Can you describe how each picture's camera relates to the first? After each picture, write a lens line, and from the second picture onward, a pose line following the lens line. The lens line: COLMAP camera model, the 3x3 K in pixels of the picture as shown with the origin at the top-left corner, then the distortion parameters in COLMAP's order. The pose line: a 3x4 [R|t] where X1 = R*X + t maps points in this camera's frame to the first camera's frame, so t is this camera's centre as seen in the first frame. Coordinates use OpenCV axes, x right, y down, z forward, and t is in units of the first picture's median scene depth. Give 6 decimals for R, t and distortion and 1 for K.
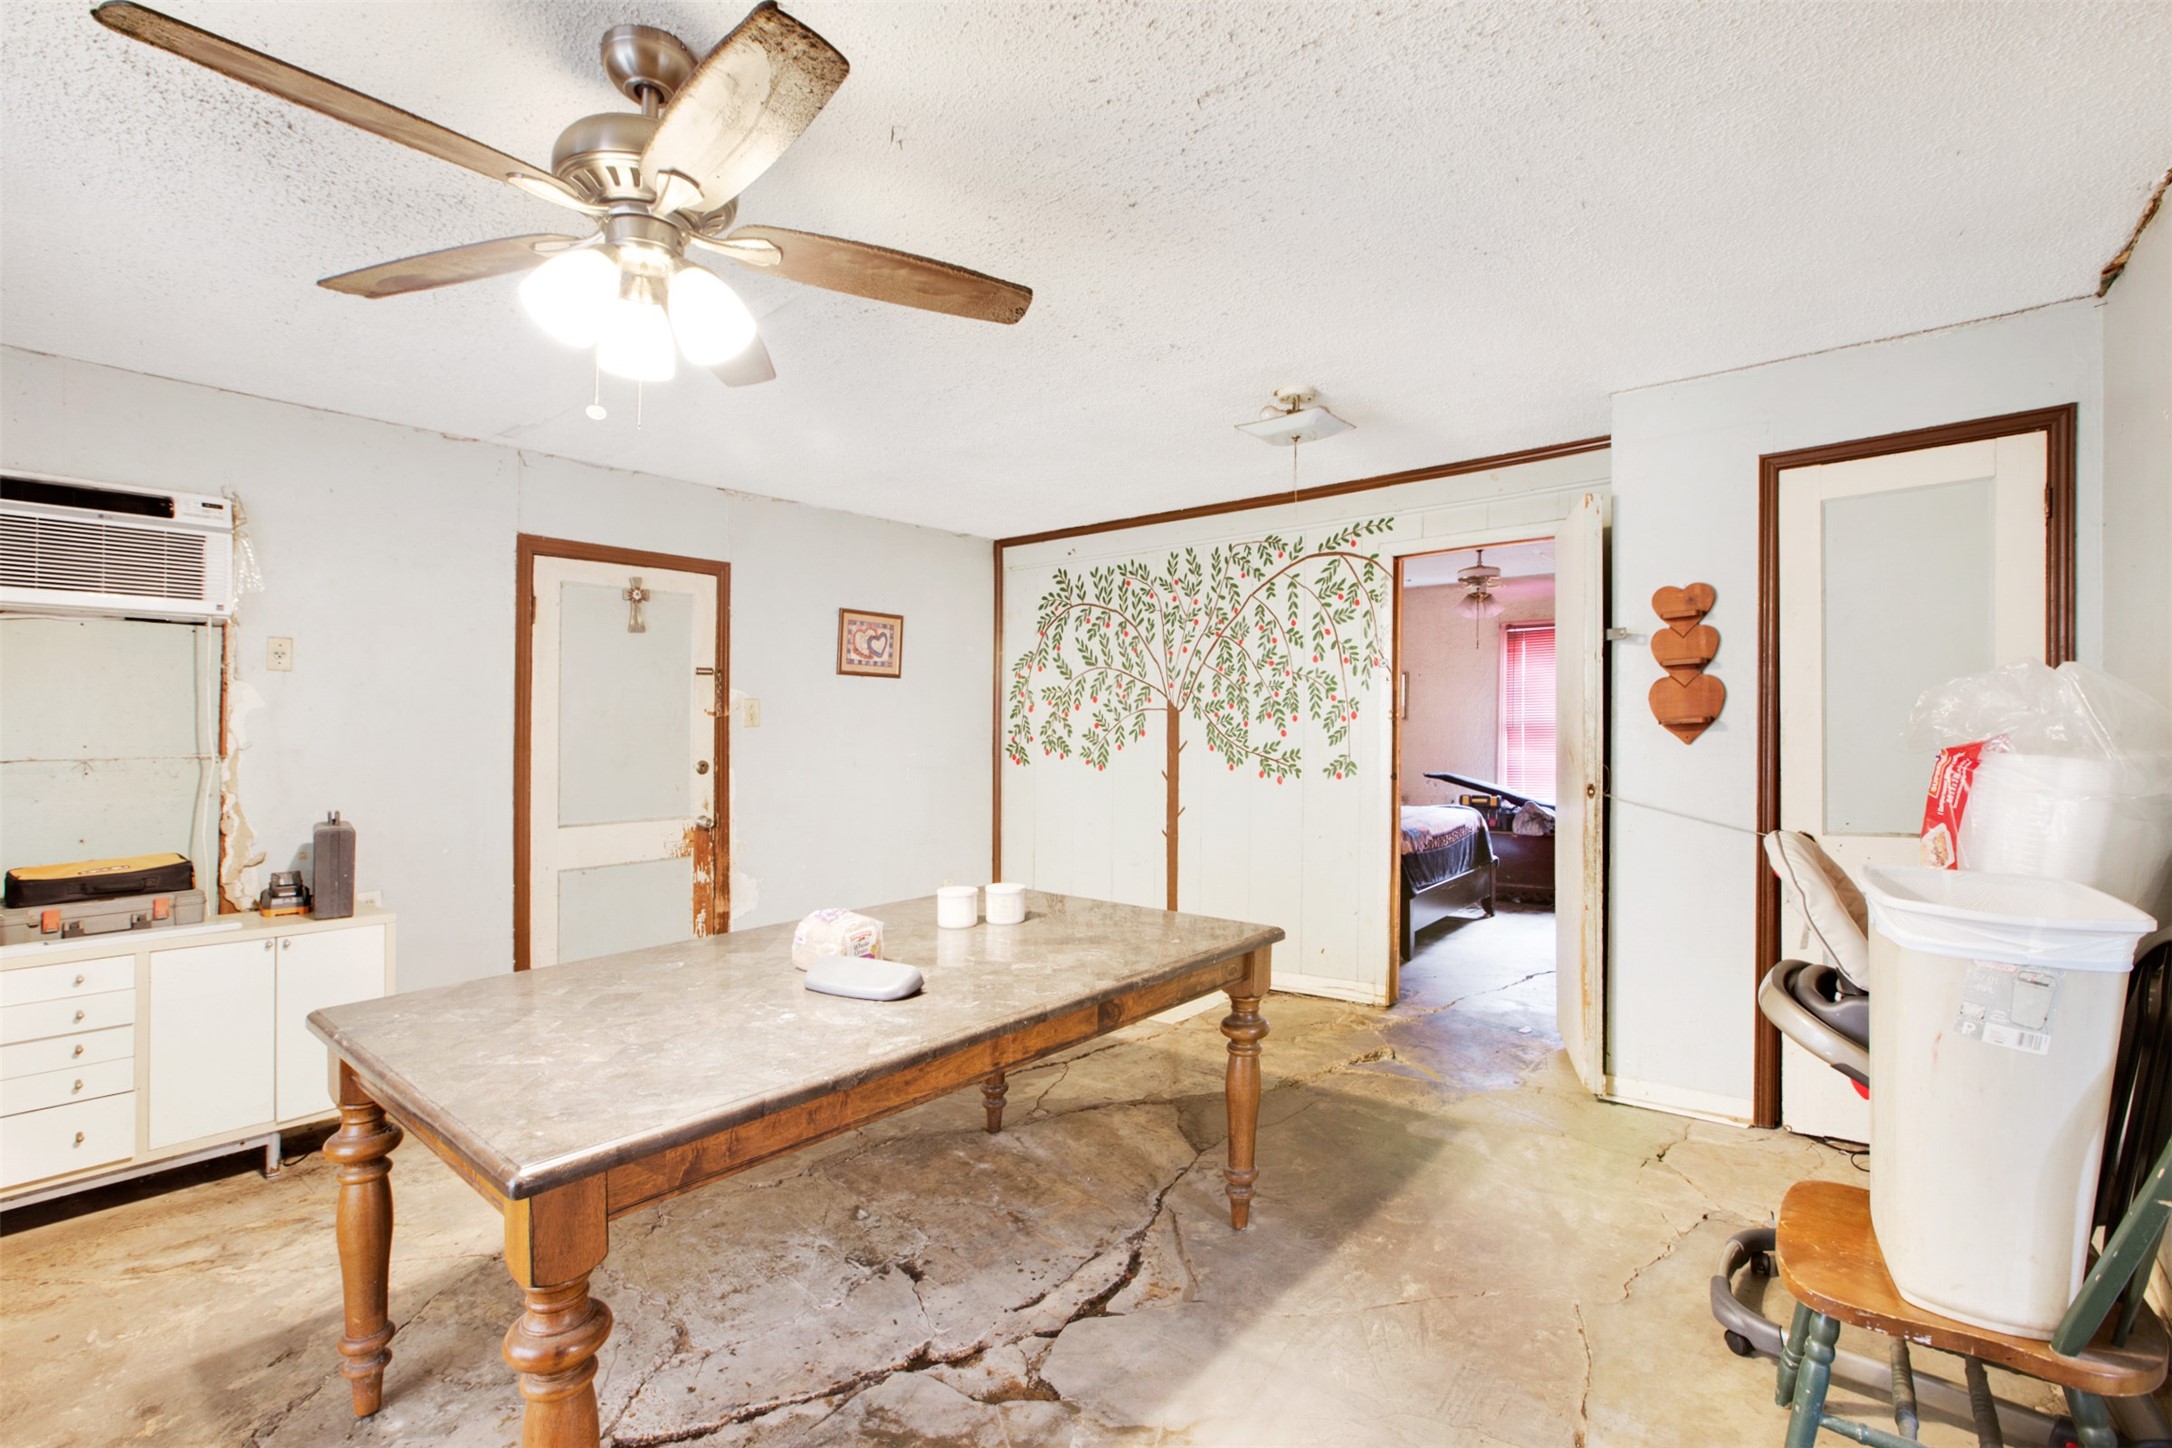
lens RADIAL K [[978.7, 0, 1104.0], [0, 978.7, 723.7], [0, 0, 1]] dist [-0.049178, 0.014655]
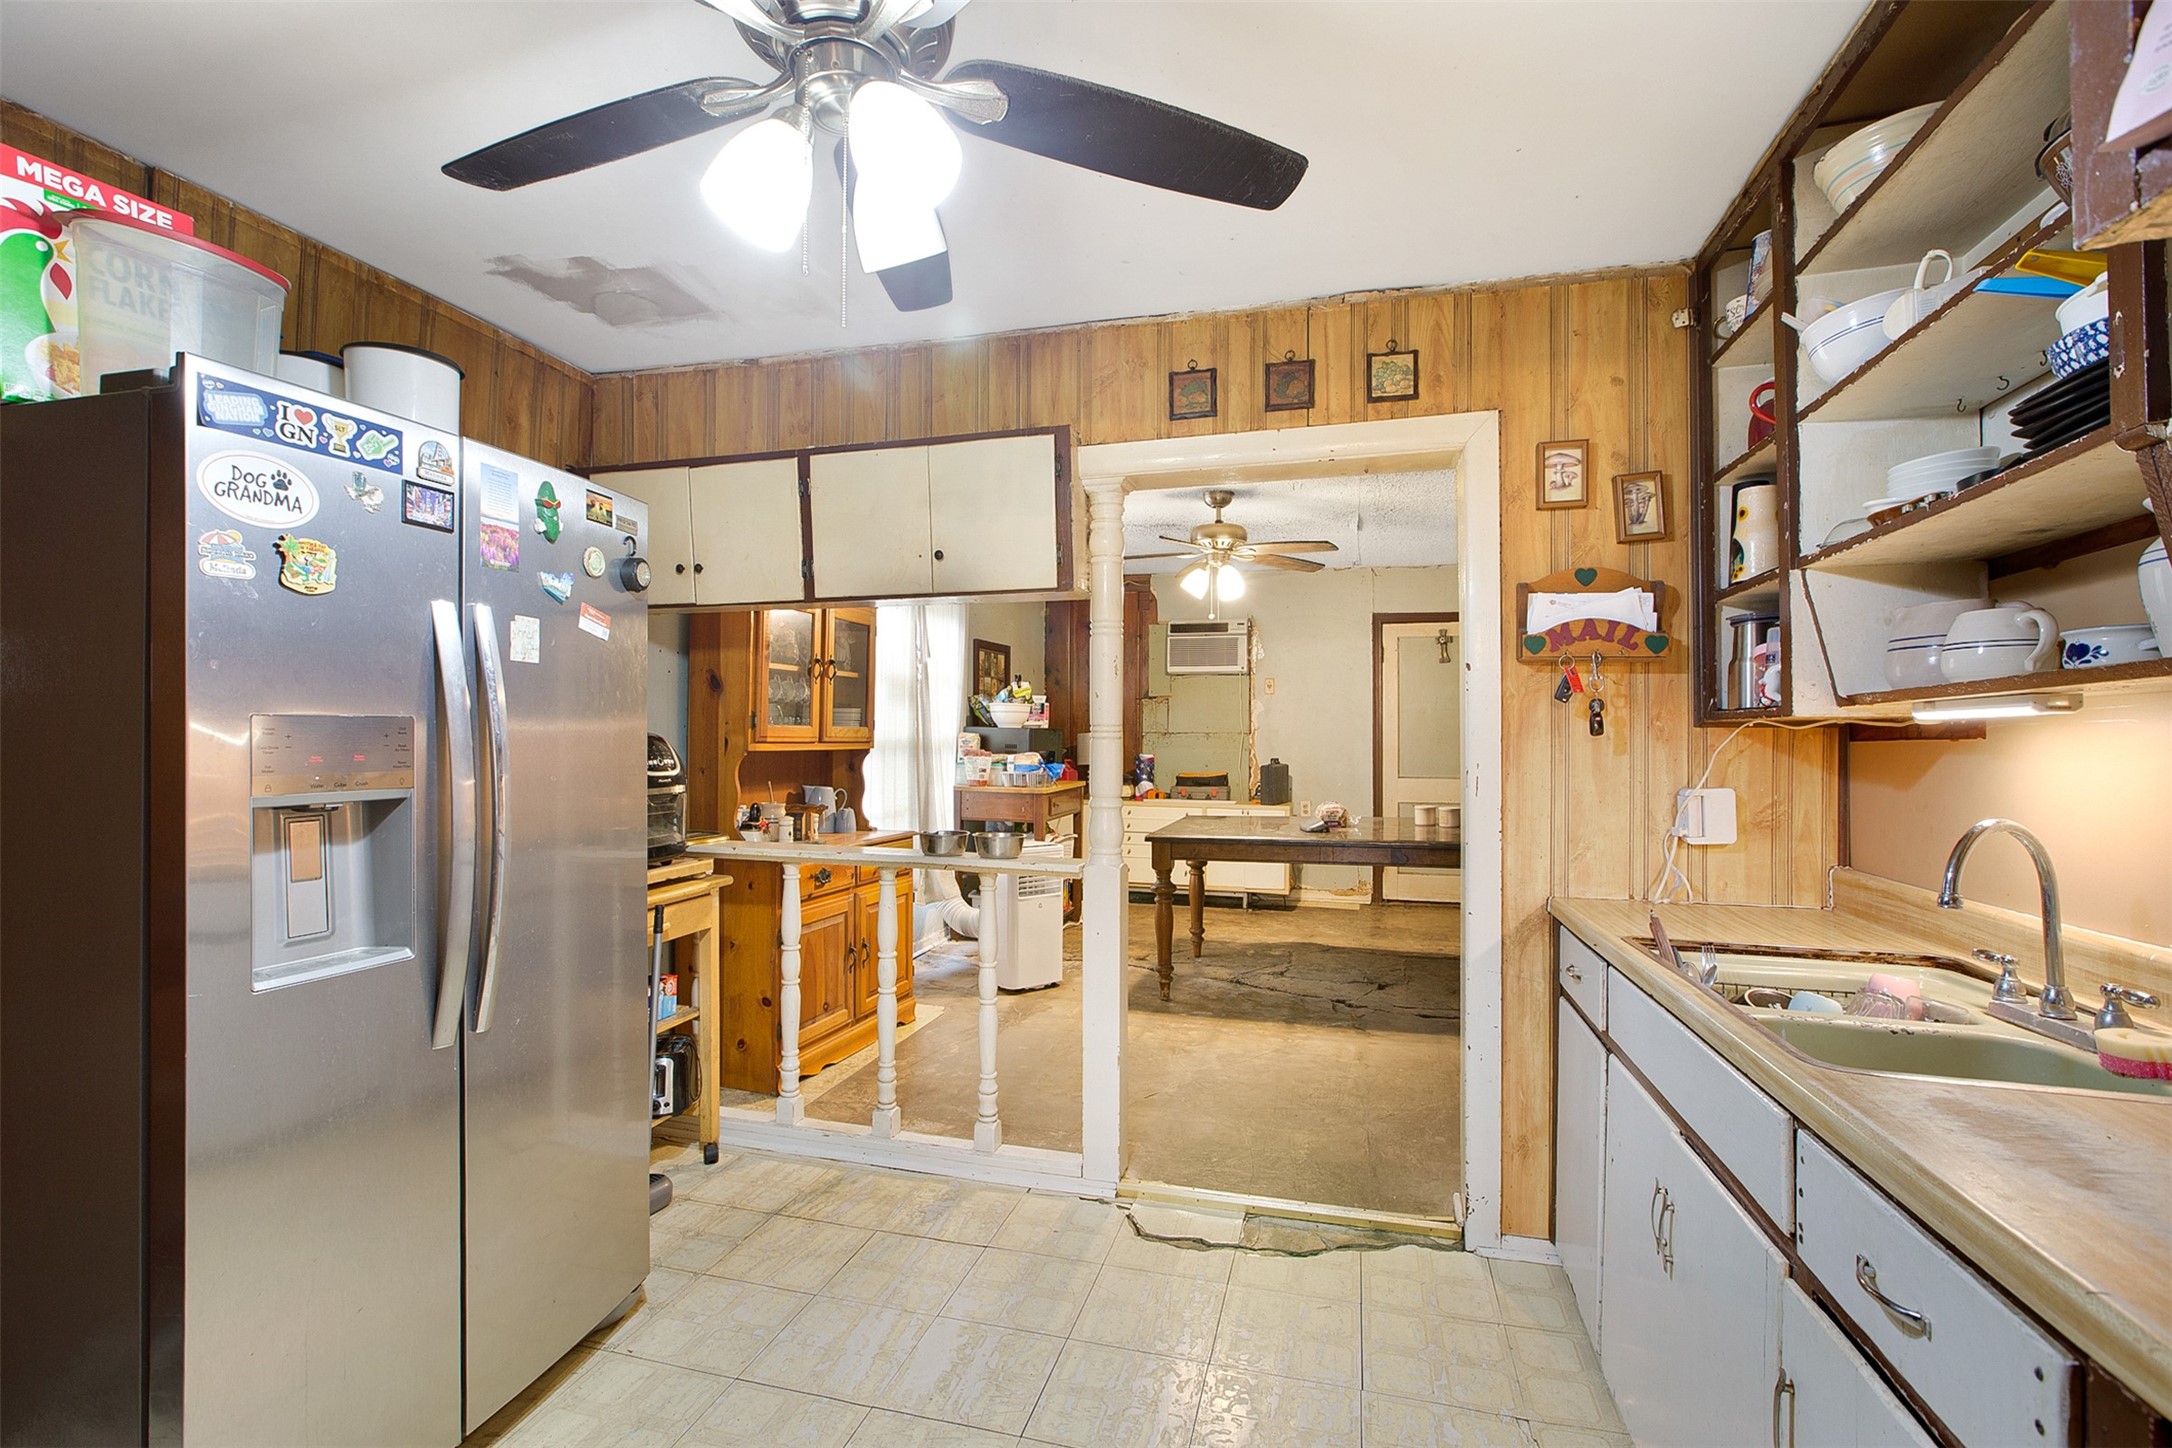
lens RADIAL K [[1028.6, 0, 1085.0], [0, 1028.6, 738.2], [0, 0, 1]] dist [-0.000881, 0.000000]
pose [[0.395022, 0.021507, -0.918420, 0.956478], [-0.000697, 0.999733, 0.023112, -0.006370], [0.918672, -0.008490, 0.394931, -0.269723]]
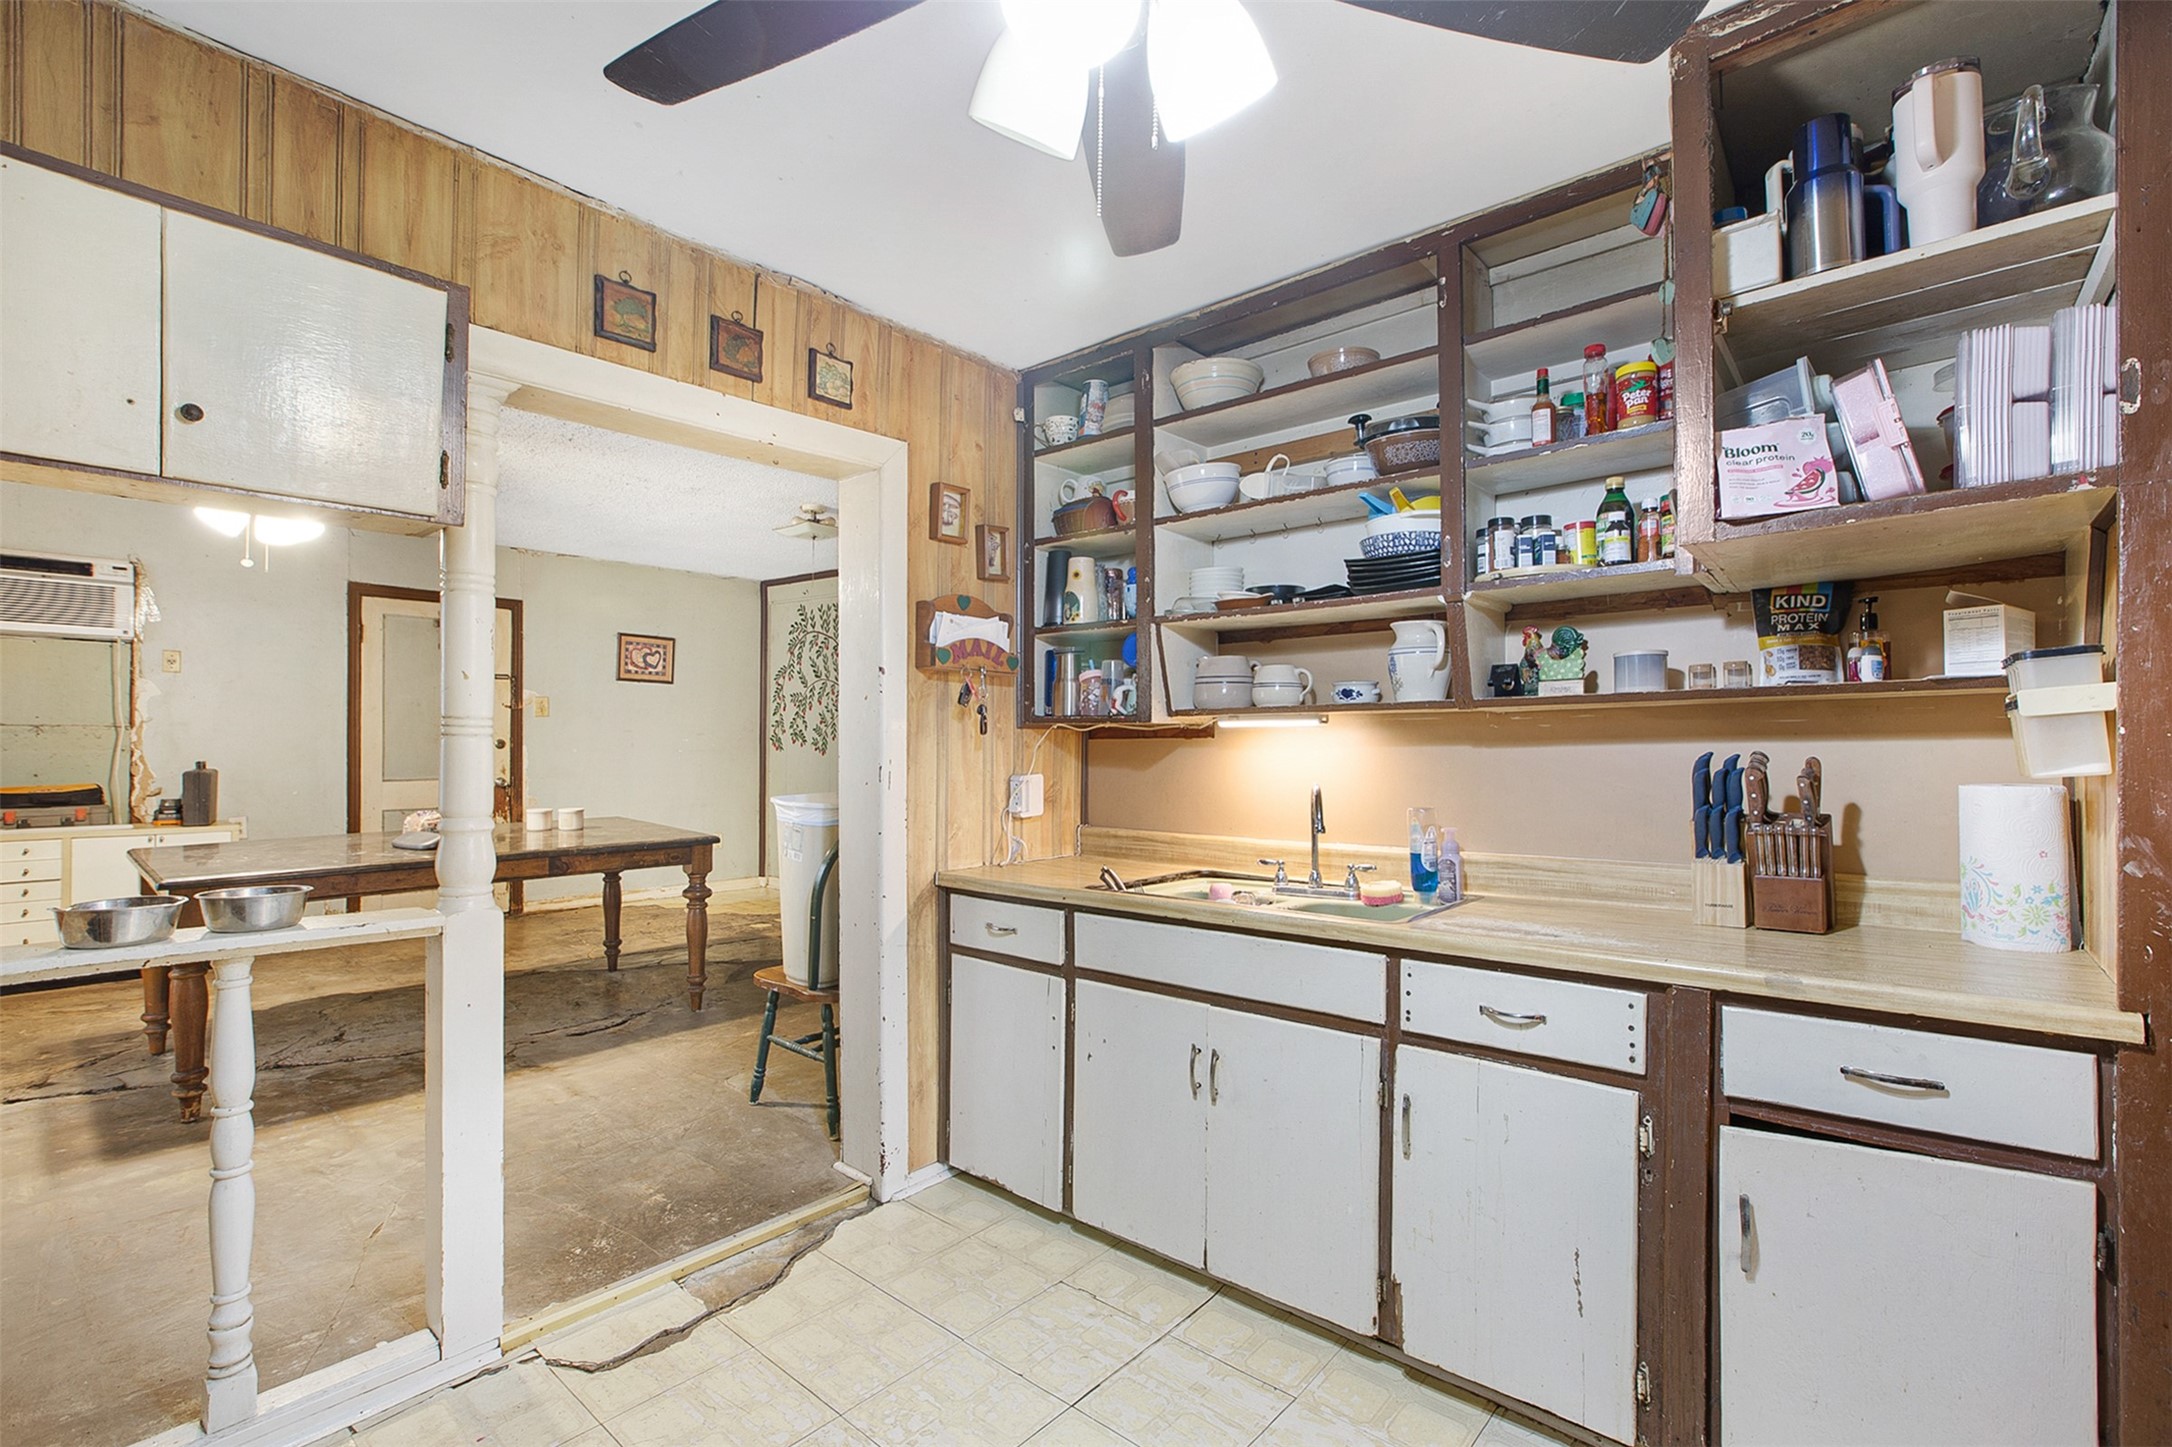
lens RADIAL K [[980.7, 0, 1092.9], [0, 980.7, 749.5], [0, 0, 1]] dist [0.016738, 0.000999]
pose [[0.998517, 0.024320, -0.048698, 0.613008], [-0.023196, 0.999454, 0.023513, -0.001436], [0.049244, -0.022348, 0.998537, -0.473202]]
